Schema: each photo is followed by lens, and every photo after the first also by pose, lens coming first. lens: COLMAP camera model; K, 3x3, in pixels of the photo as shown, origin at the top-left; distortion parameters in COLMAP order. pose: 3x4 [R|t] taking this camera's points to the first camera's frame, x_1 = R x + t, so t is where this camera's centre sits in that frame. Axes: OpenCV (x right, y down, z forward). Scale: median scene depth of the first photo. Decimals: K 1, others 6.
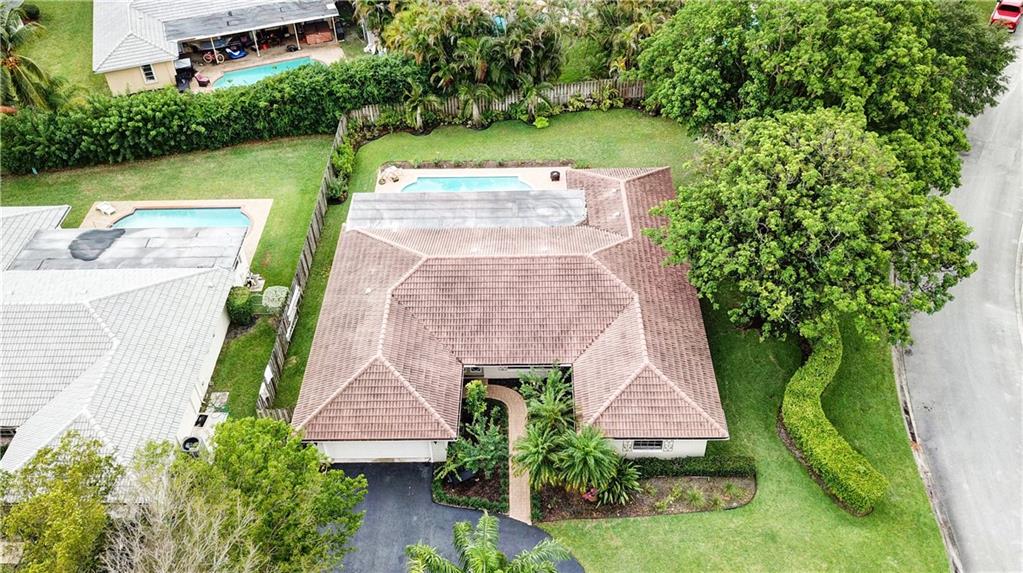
lens RADIAL K [[844.0, 0, 511.5], [0, 844.0, 286.6], [0, 0, 1]] dist [-0.015411, -0.003269]
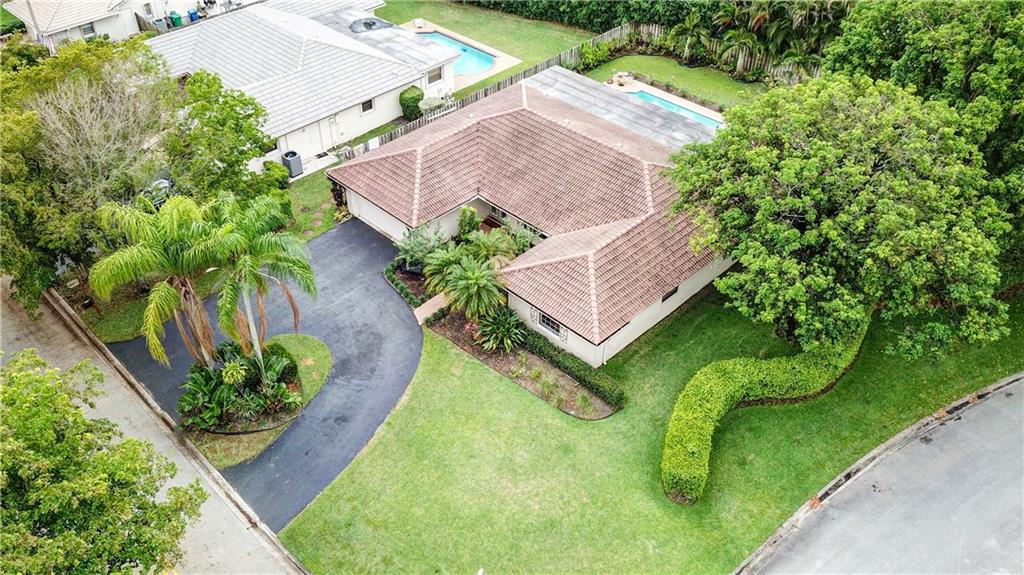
lens RADIAL K [[844.8, 0, 512.0], [0, 844.8, 287.9], [0, 0, 1]] dist [-0.015411, -0.003269]
pose [[0.705720, 0.455148, -0.542954, 0.547626], [-0.477080, 0.871853, 0.110759, 0.051915], [0.523788, 0.180868, 0.832426, 0.122252]]
